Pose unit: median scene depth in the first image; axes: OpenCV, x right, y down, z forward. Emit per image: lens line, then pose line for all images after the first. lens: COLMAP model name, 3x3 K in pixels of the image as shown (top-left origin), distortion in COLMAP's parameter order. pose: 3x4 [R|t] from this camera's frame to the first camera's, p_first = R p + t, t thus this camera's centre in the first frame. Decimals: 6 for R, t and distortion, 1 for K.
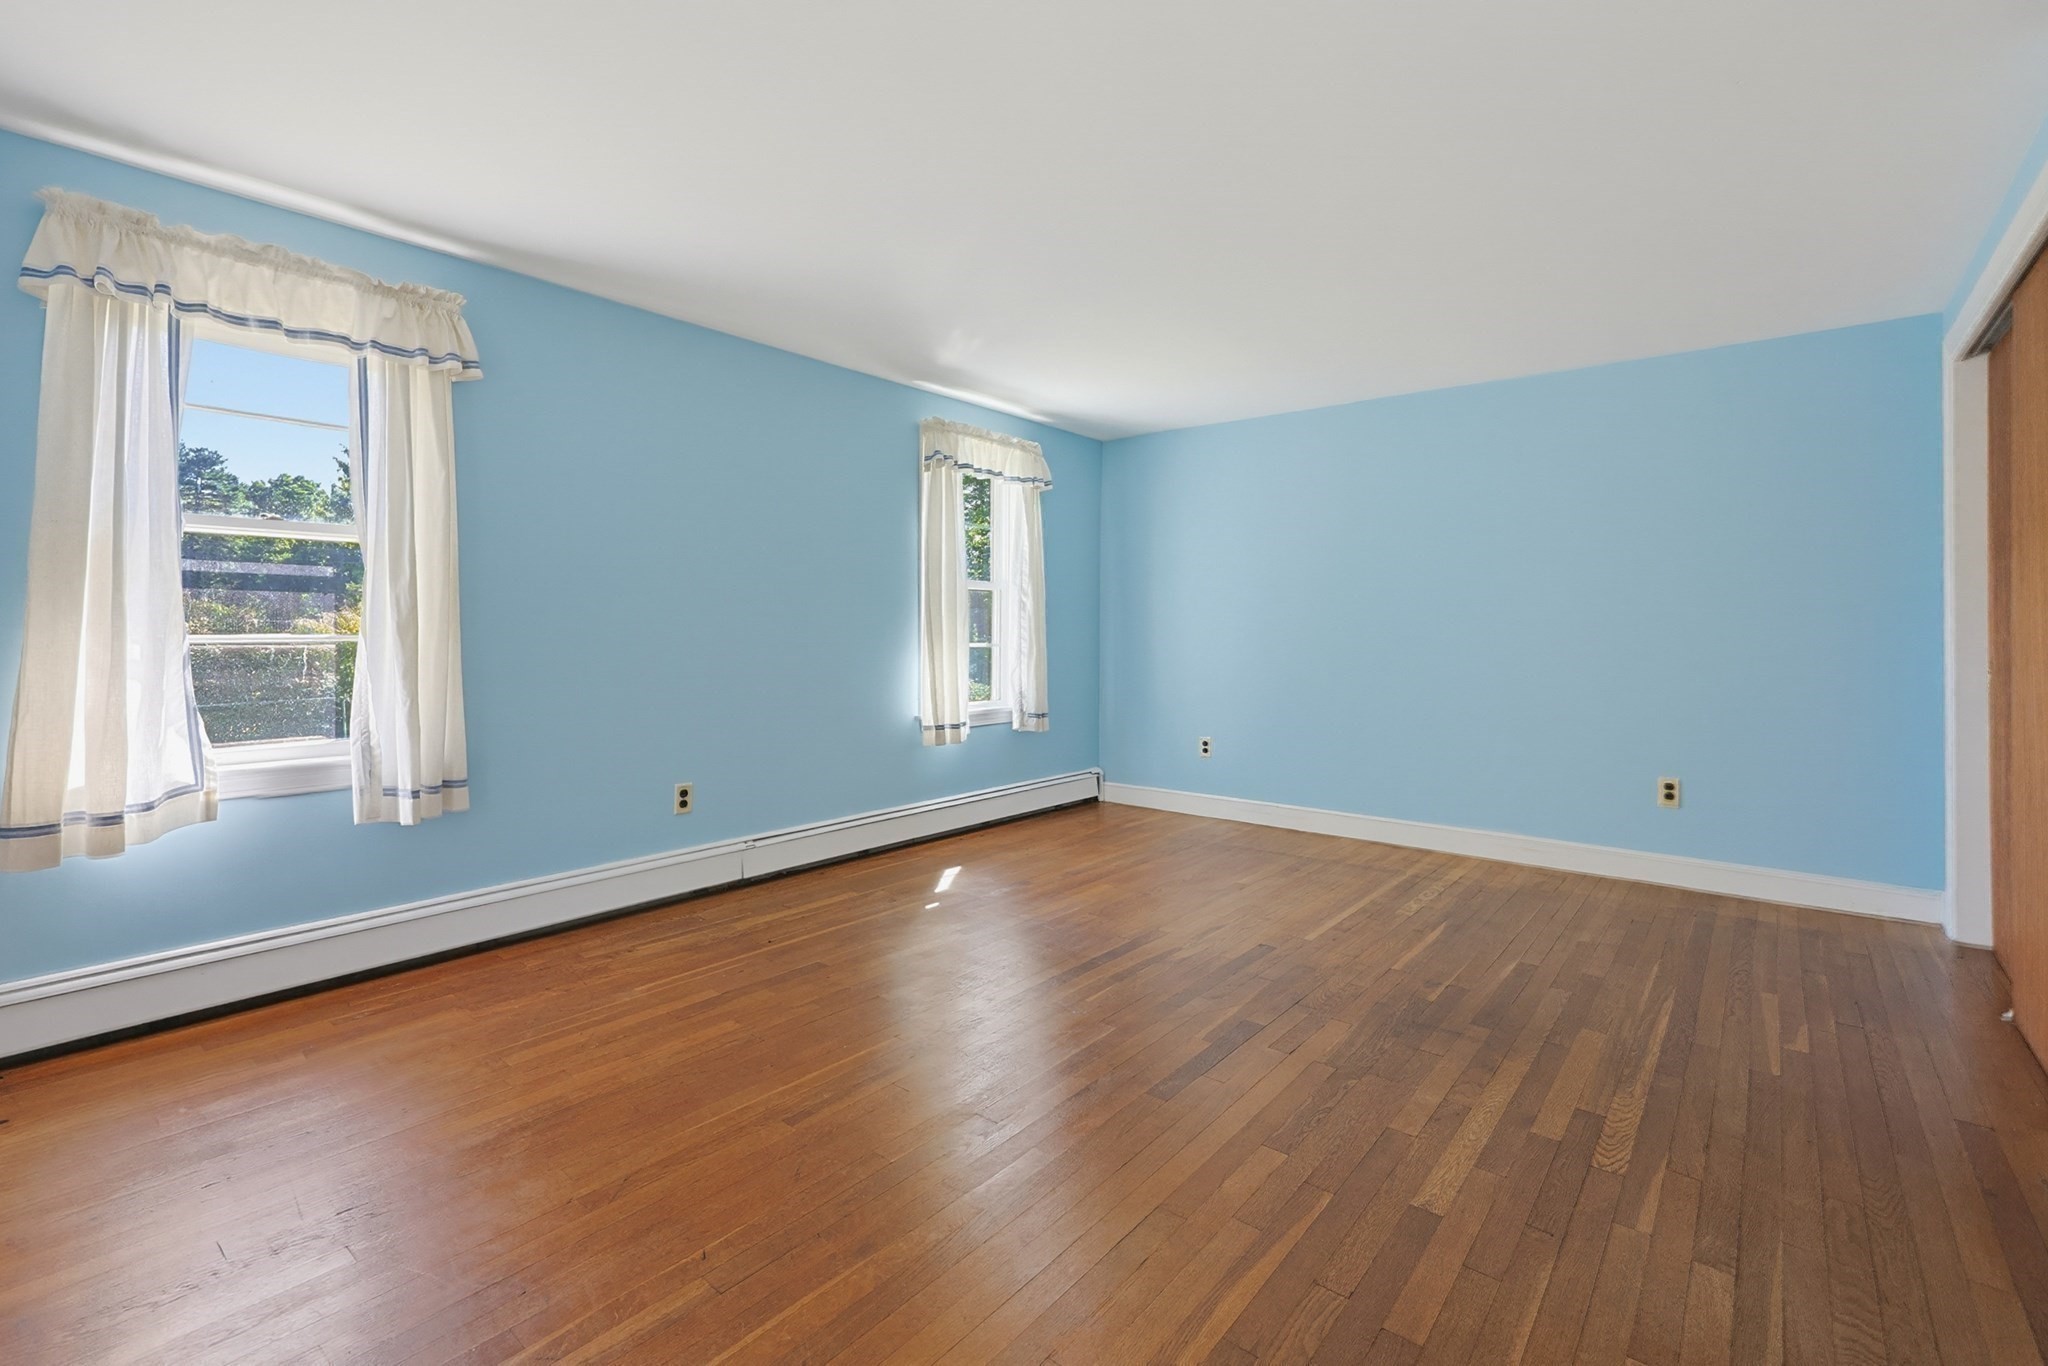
lens RADIAL K [[901.2, 0, 1028.9], [0, 901.2, 625.0], [0, 0, 1]] dist [-0.001271, -0.000648]
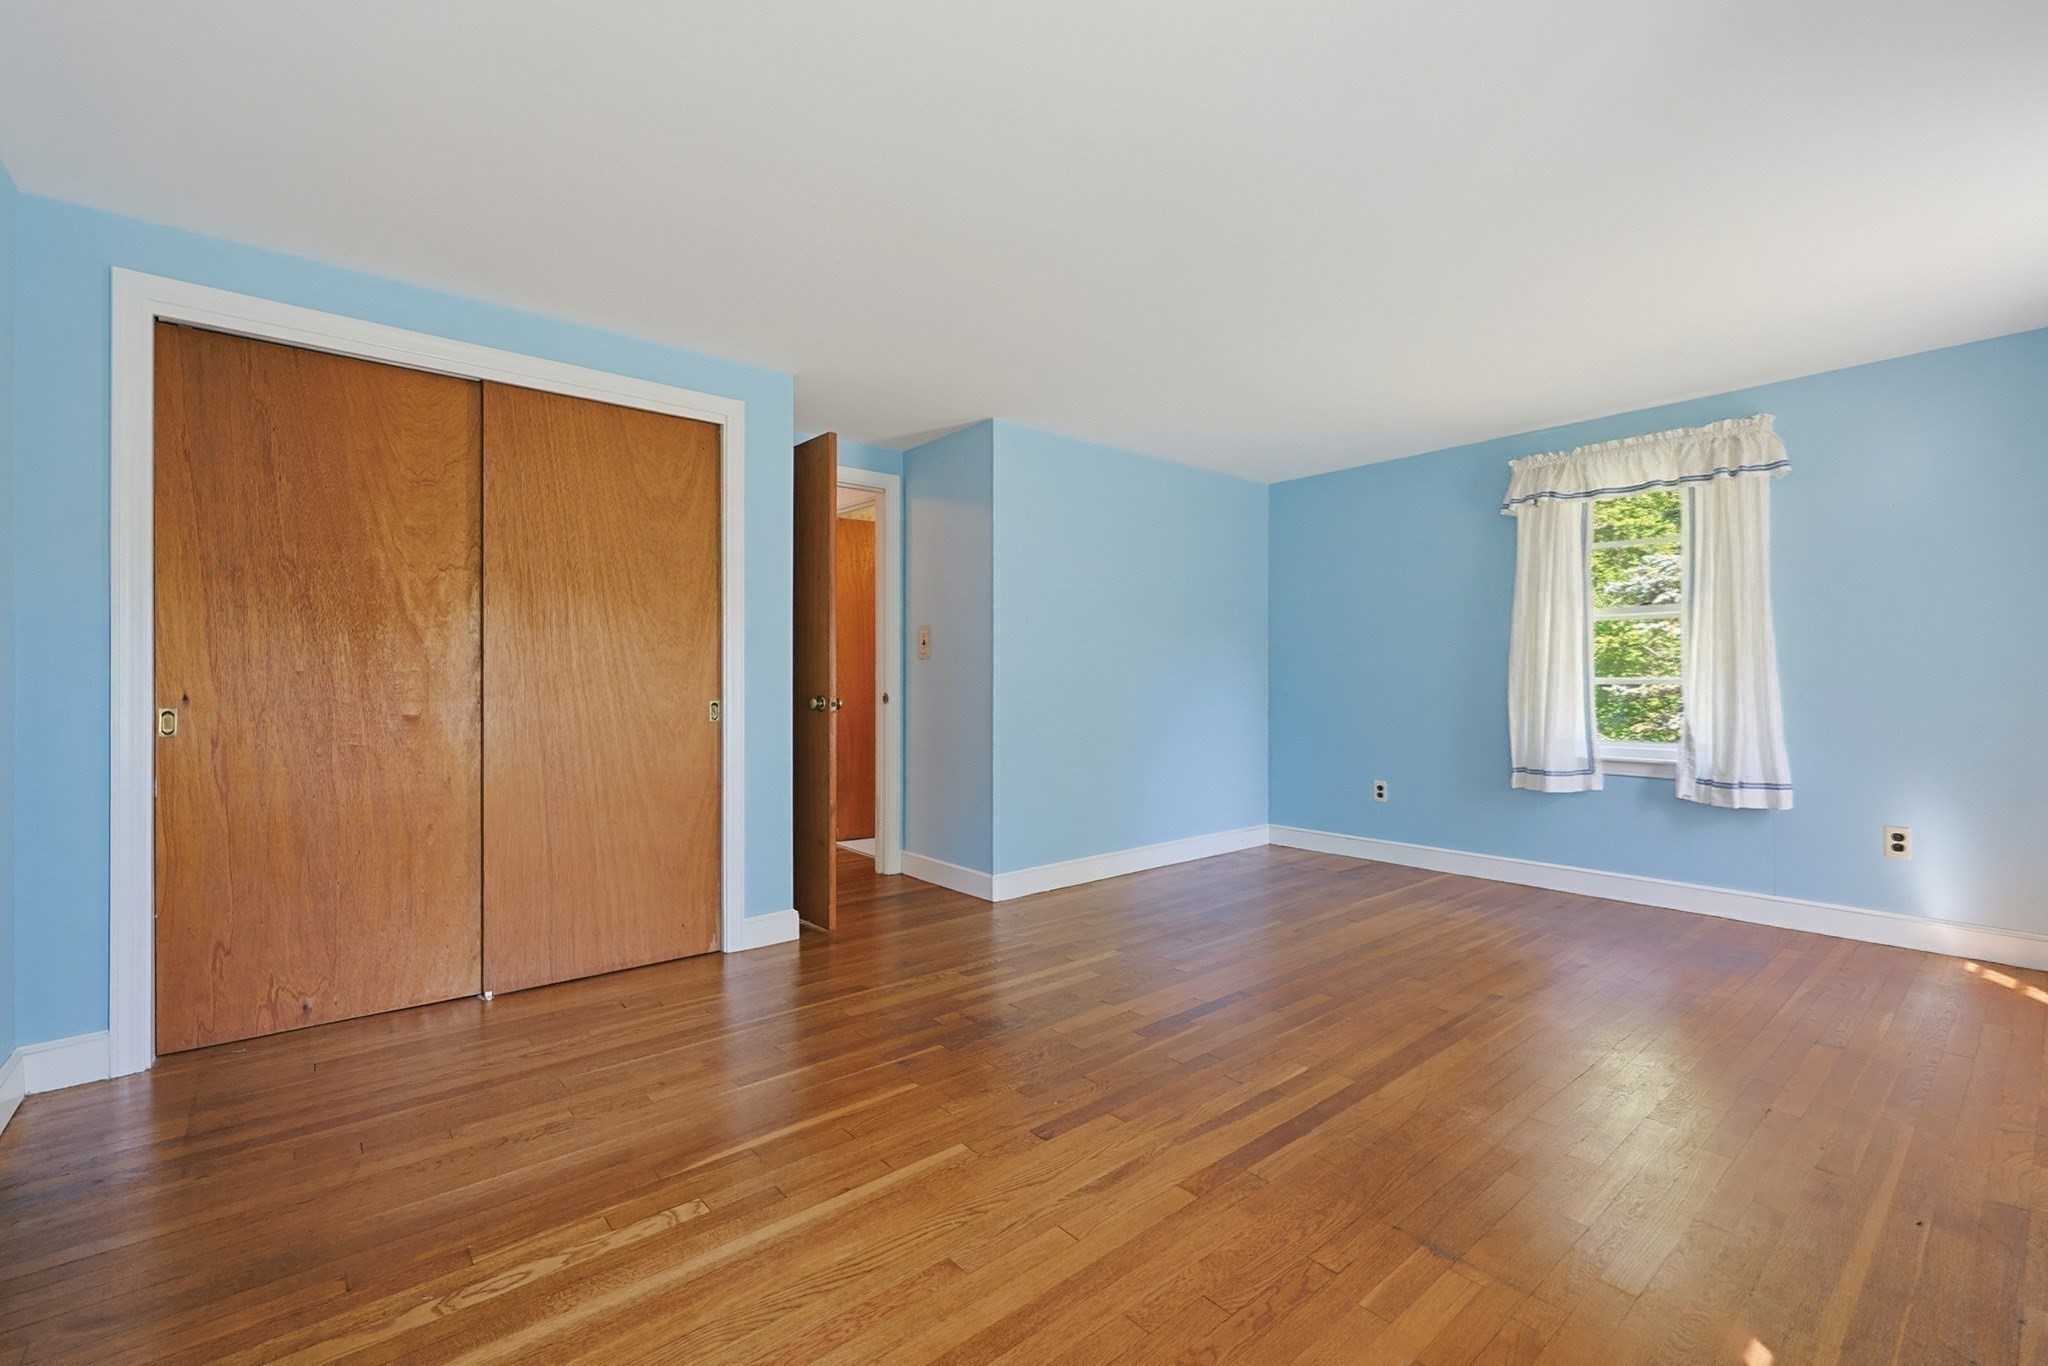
lens RADIAL K [[868.3, 0, 1024.0], [0, 868.3, 683.0], [0, 0, 1]] dist [-0.001456, -0.000212]
pose [[-0.982336, -0.005254, 0.187050, 0.110129], [-0.005627, 0.999983, -0.001460, 0.014951], [-0.187039, -0.002487, -0.982349, 1.141184]]
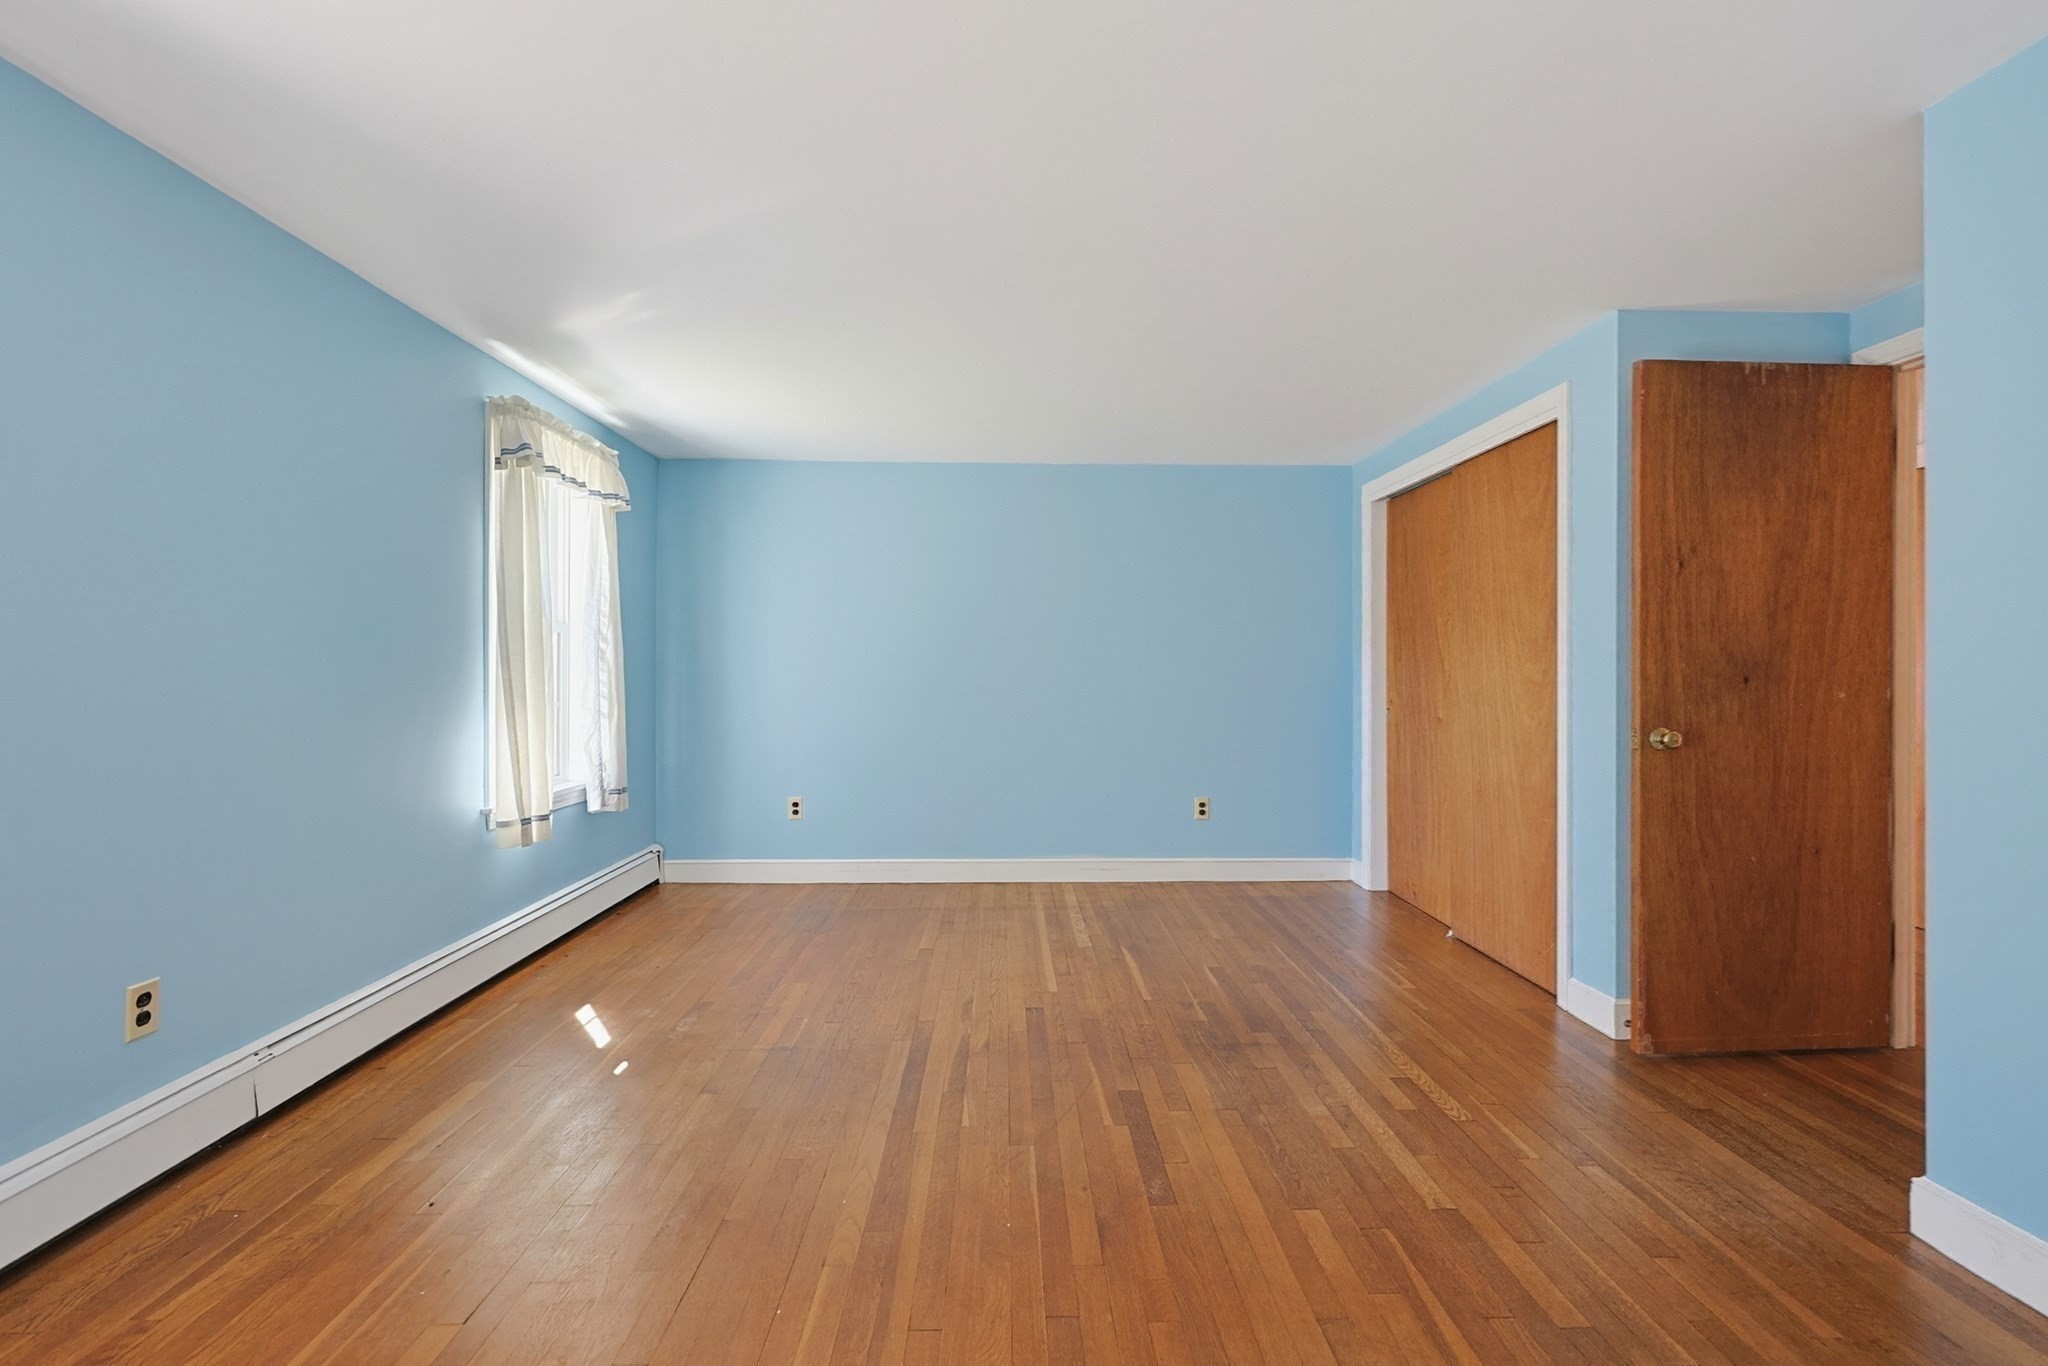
lens RADIAL K [[881.4, 0, 1027.7], [0, 881.4, 665.6], [0, 0, 1]] dist [-0.000738, -0.000621]
pose [[0.754249, 0.000584, 0.656588, -0.262568], [-0.002024, 0.999997, 0.001435, -0.015046], [-0.656585, -0.002411, 0.754248, 0.191696]]
